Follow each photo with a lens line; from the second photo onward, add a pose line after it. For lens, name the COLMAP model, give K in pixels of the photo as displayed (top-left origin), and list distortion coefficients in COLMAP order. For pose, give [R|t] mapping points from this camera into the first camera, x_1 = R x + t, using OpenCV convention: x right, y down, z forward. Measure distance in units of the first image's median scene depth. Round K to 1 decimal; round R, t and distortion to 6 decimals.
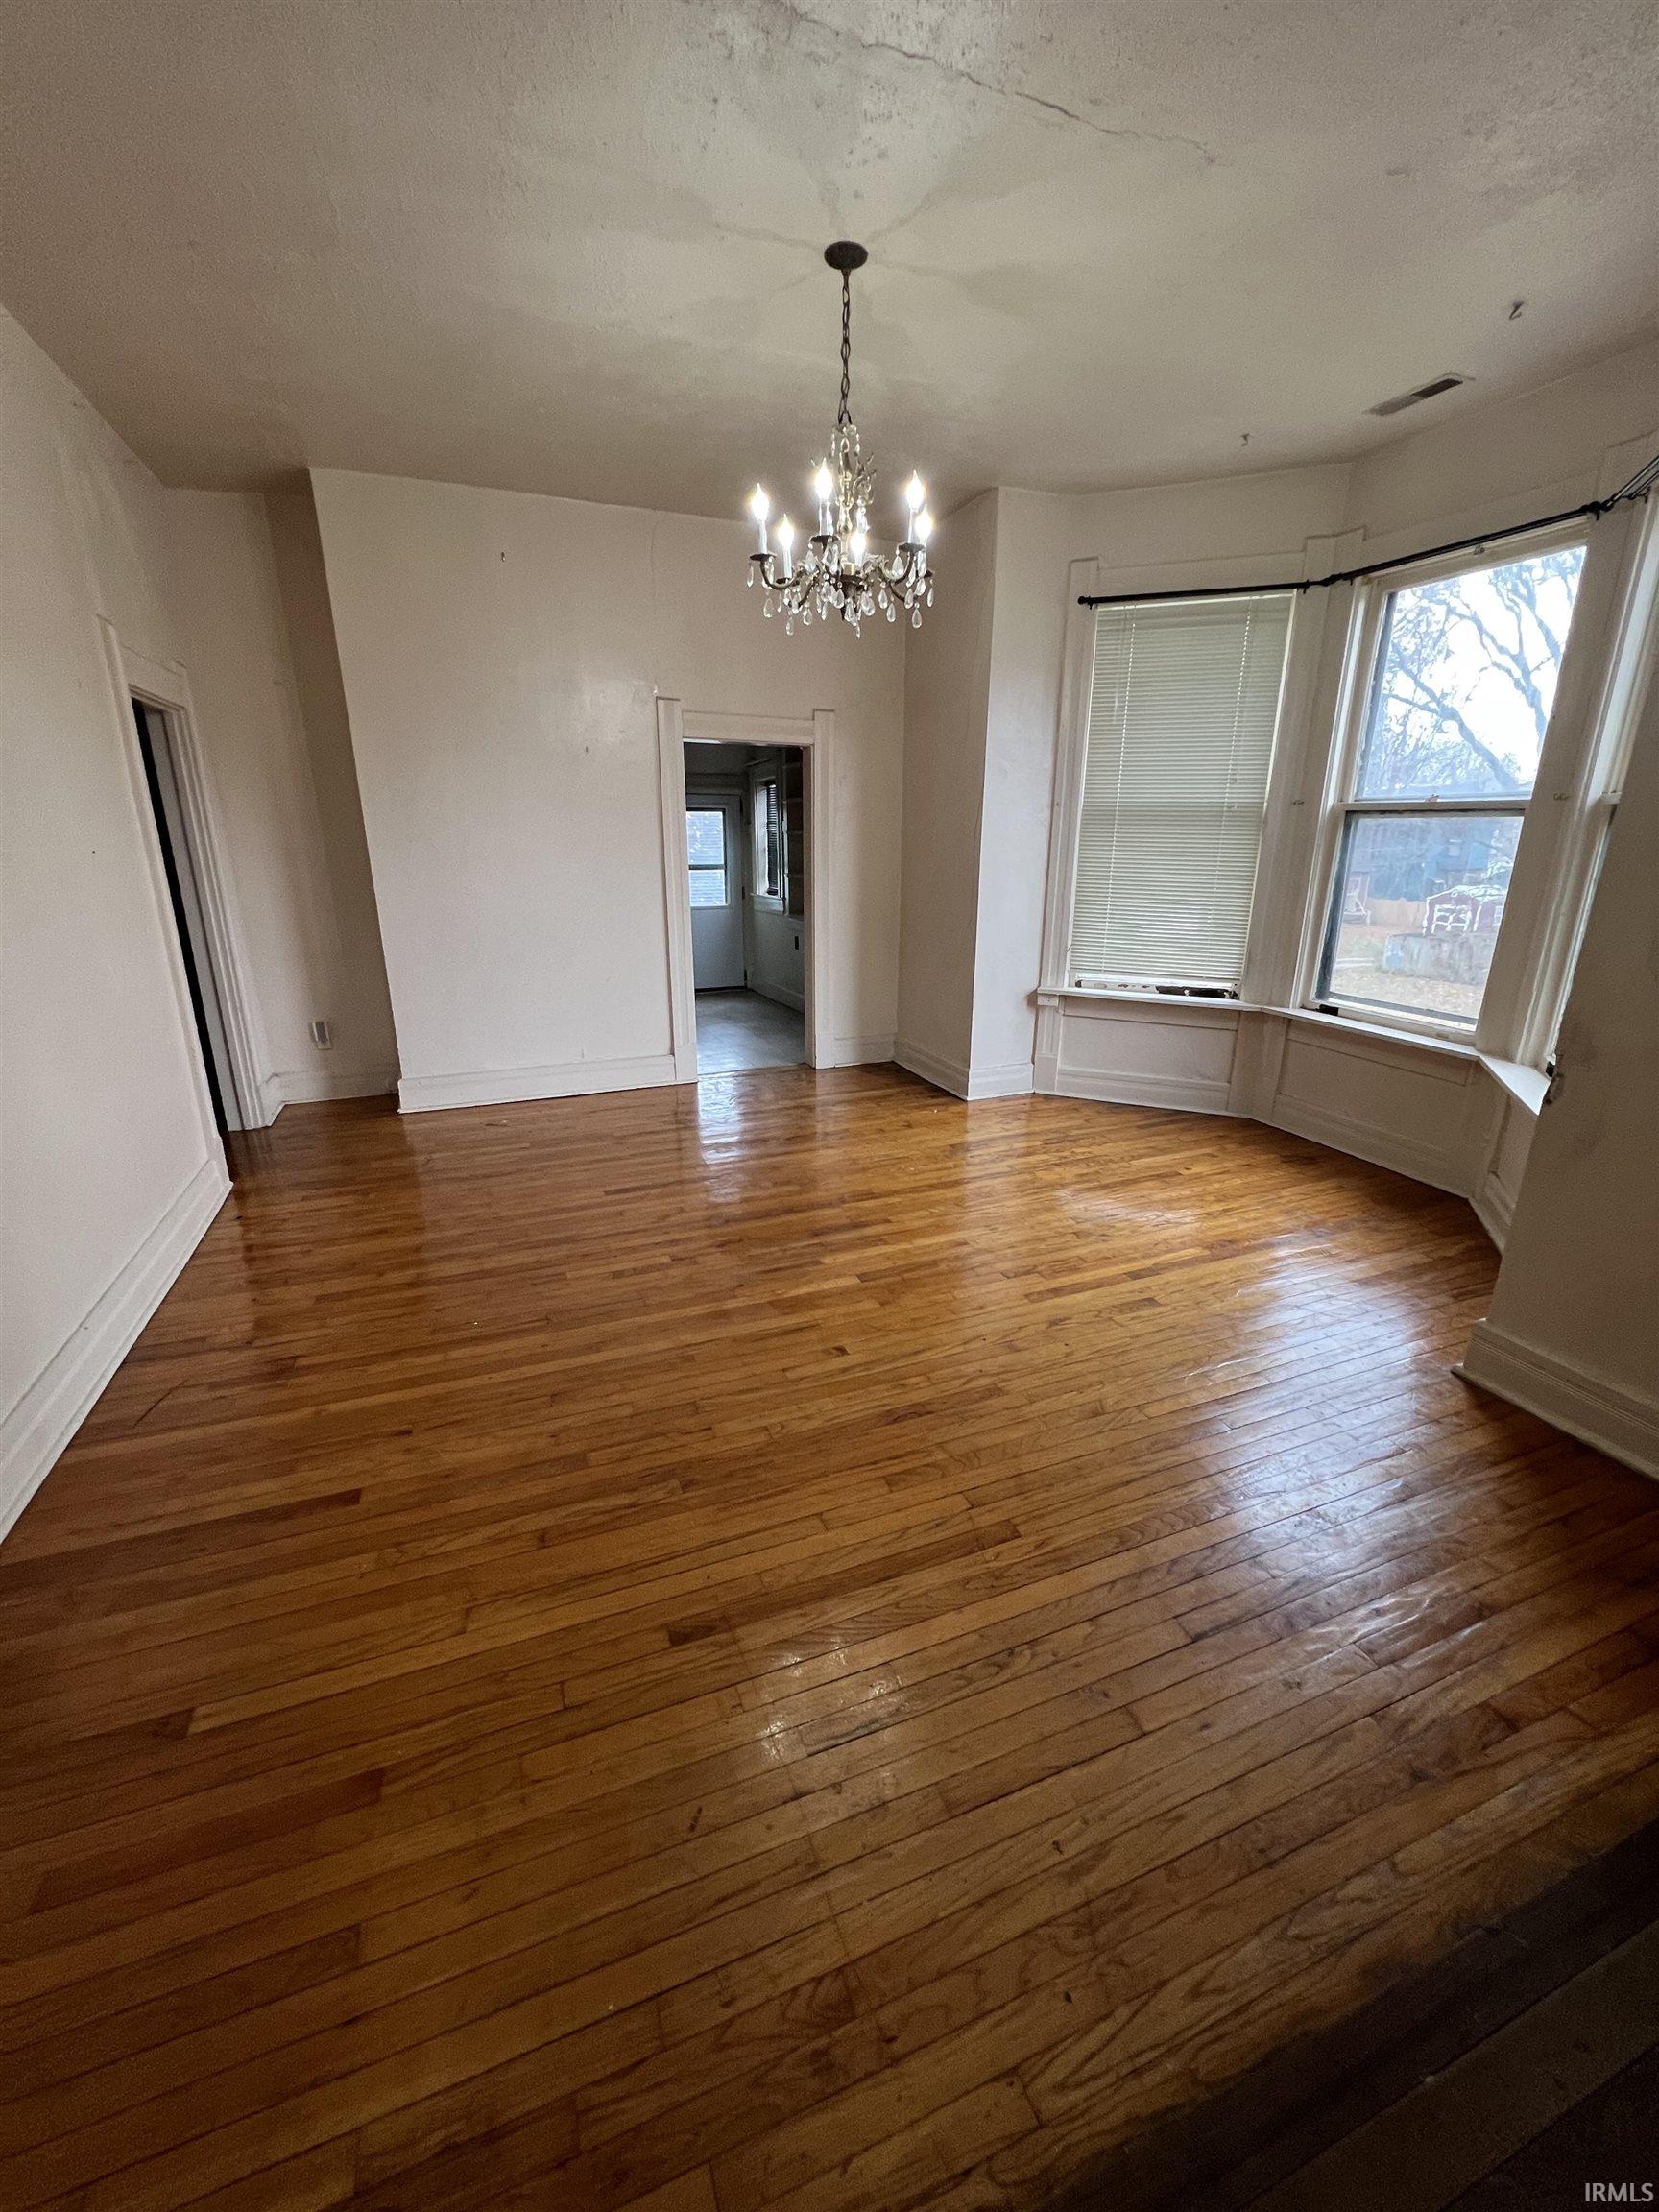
lens RADIAL K [[885.6, 0, 834.1], [0, 885.6, 1097.6], [0, 0, 1]] dist [0.000739, 0.000356]
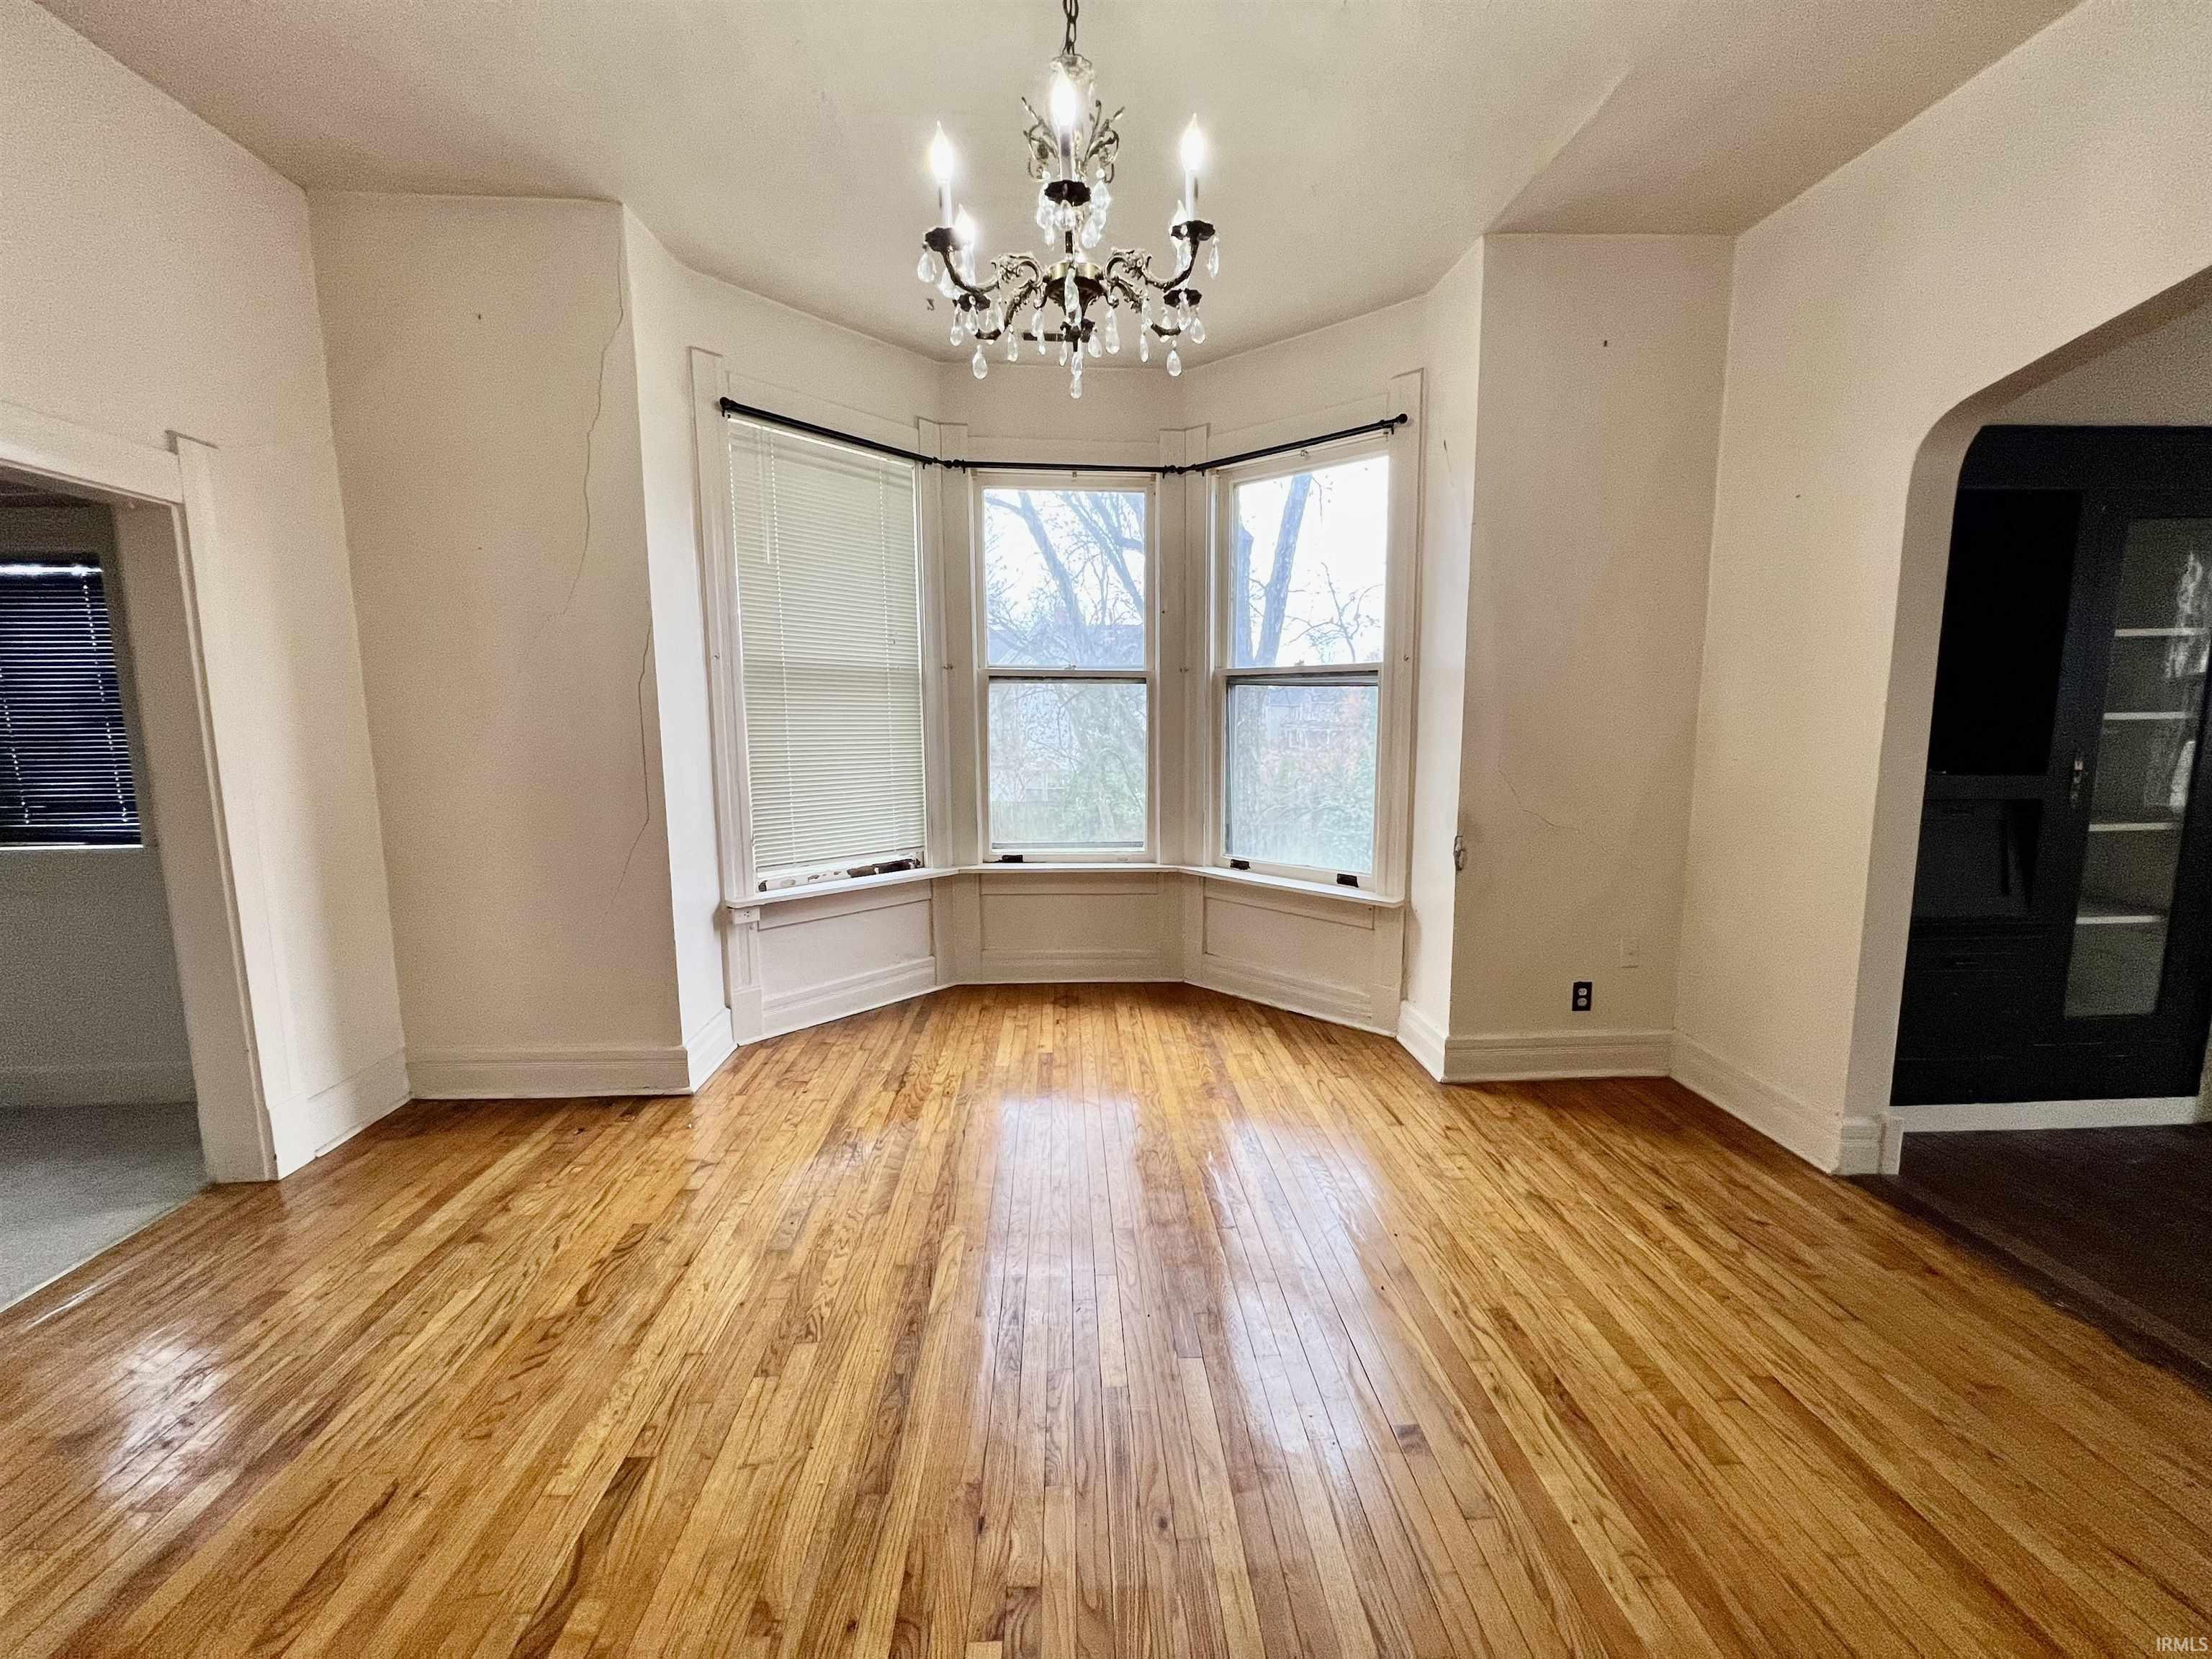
lens RADIAL K [[885.6, 0, 1108.1], [0, 885.6, 825.6], [0, 0, 1]] dist [0.000739, 0.000356]
pose [[0.324761, -0.127571, 0.937153, -0.357031], [0.274452, 0.960938, 0.035700, -0.133609], [-0.905100, 0.245609, 0.347087, 0.486820]]
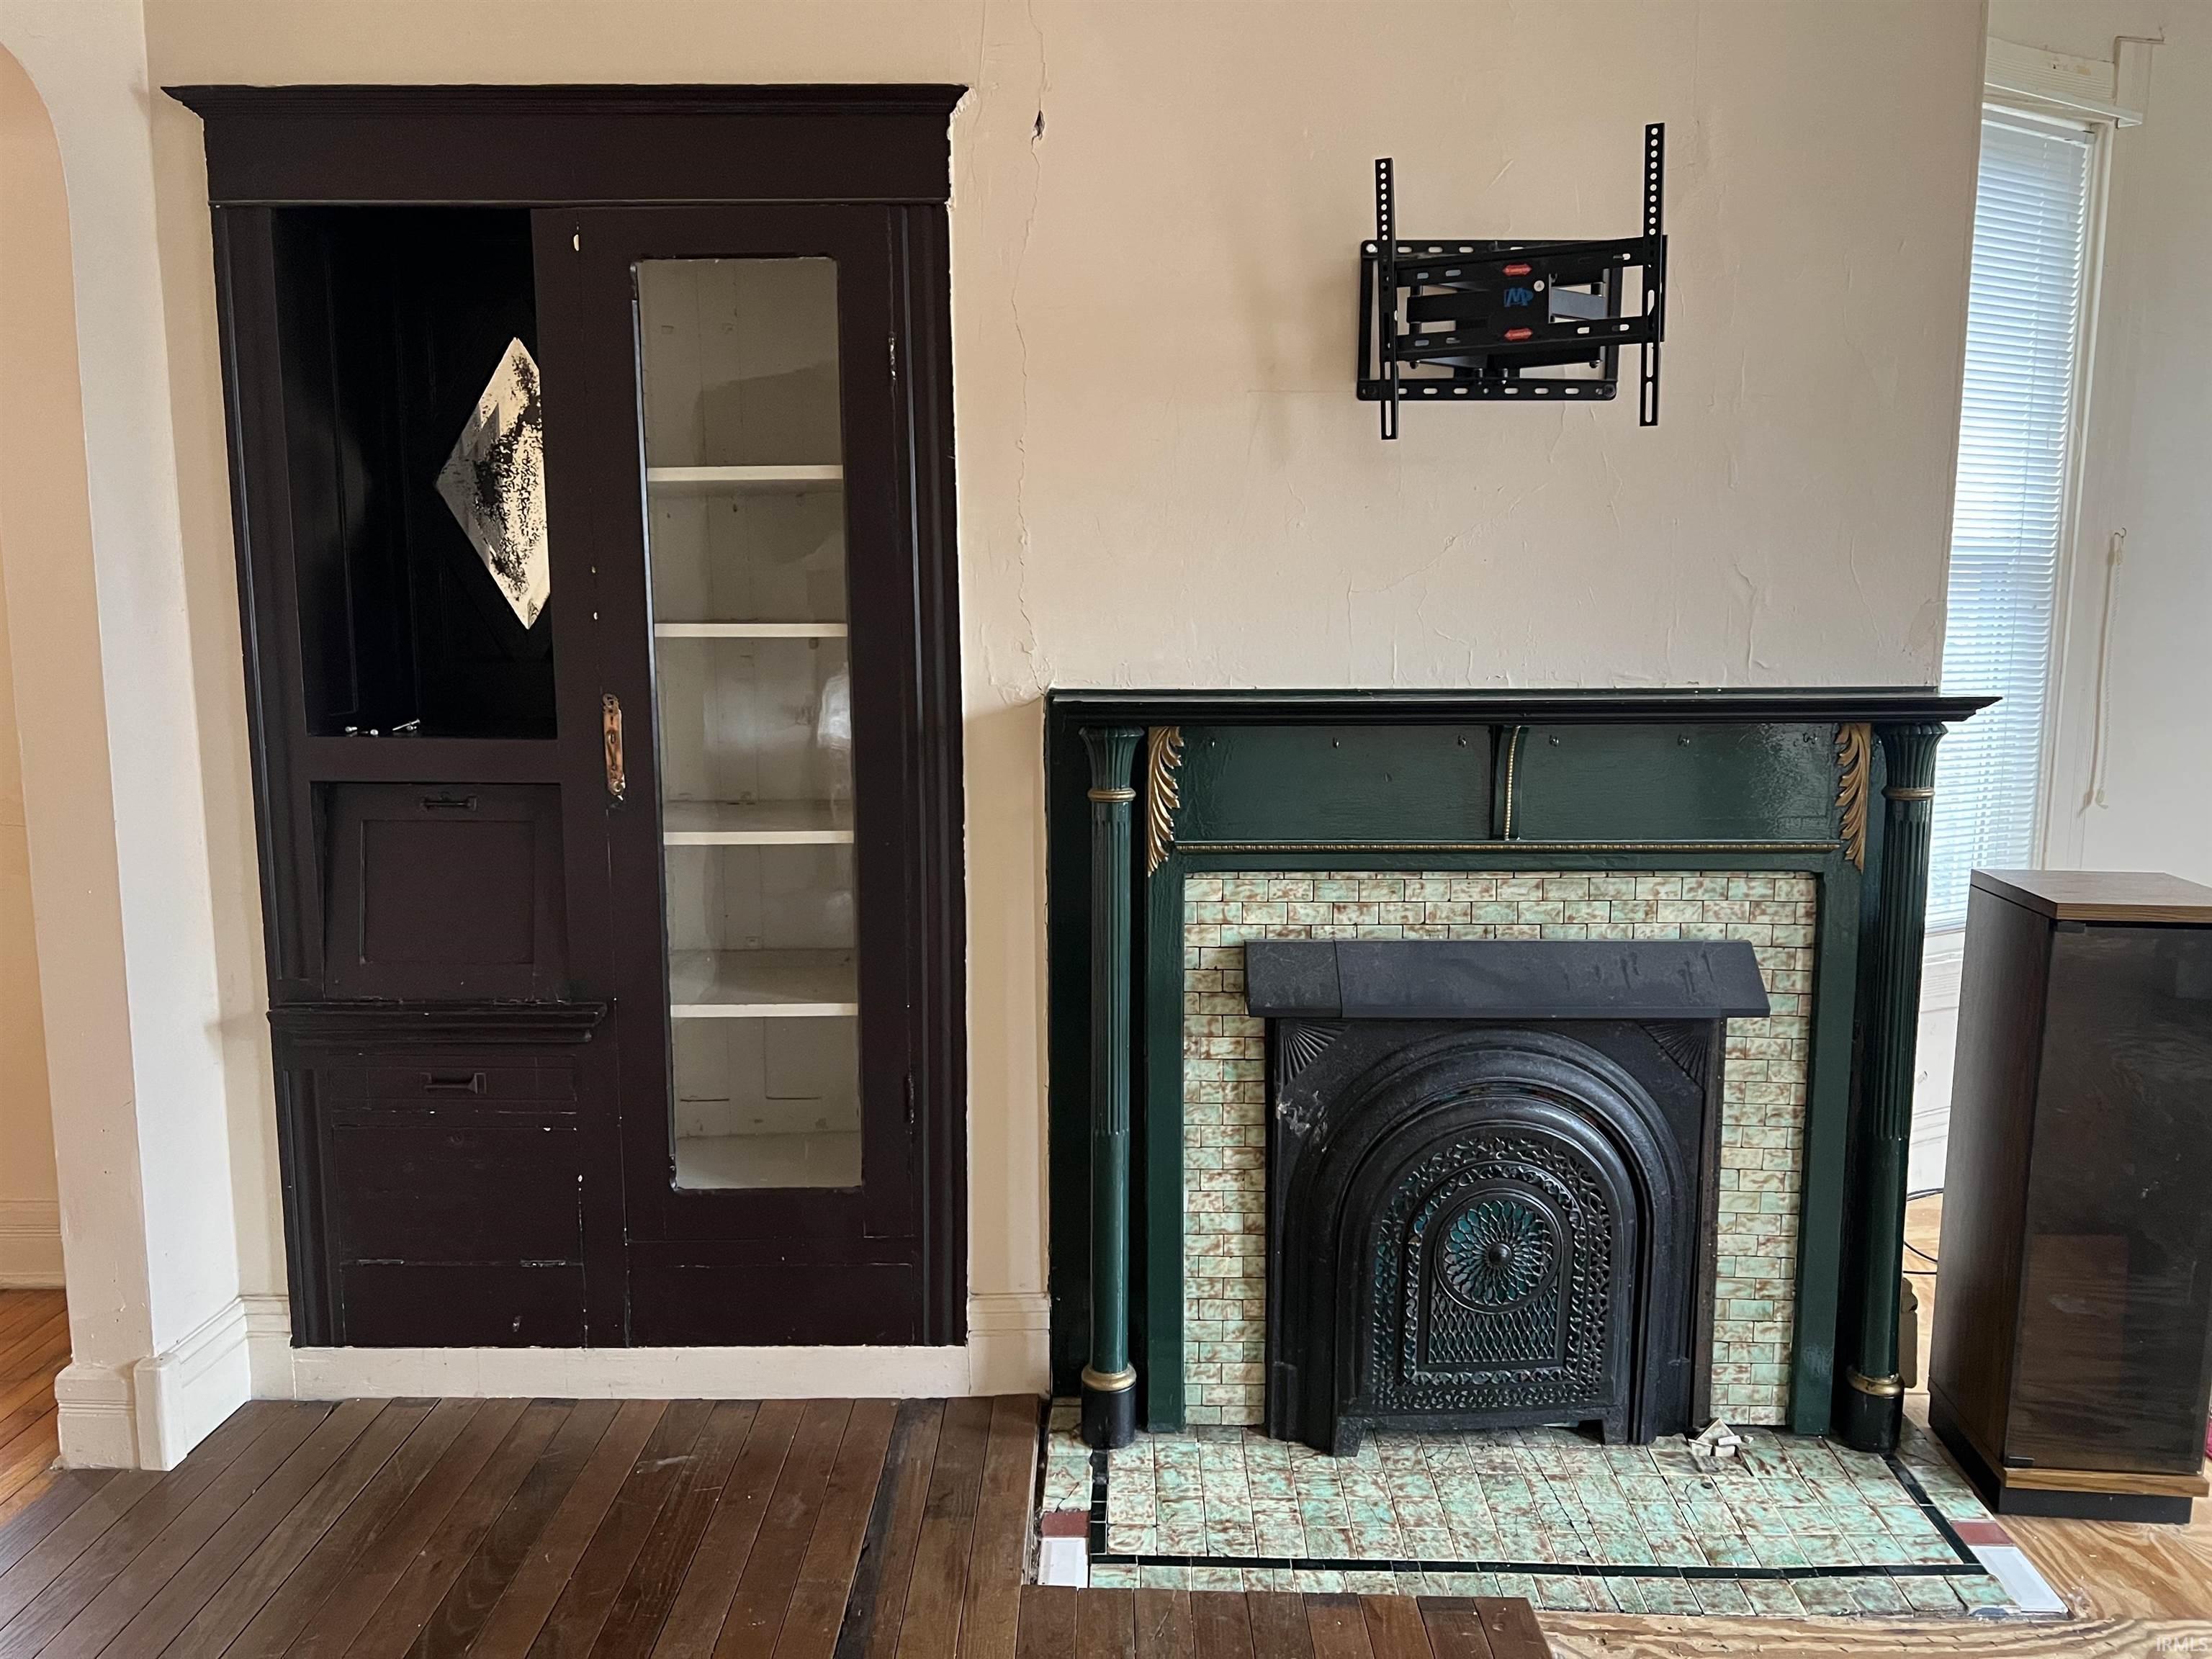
lens RADIAL K [[1676.0, 0, 1106.8], [0, 1676.0, 832.5], [0, 0, 1]] dist [0.041541, -0.043501]
pose [[0.374224, -0.138029, 0.917008, -0.072142], [0.262408, 0.964207, 0.038047, 0.092109], [-0.889437, 0.226392, 0.397049, -0.301520]]
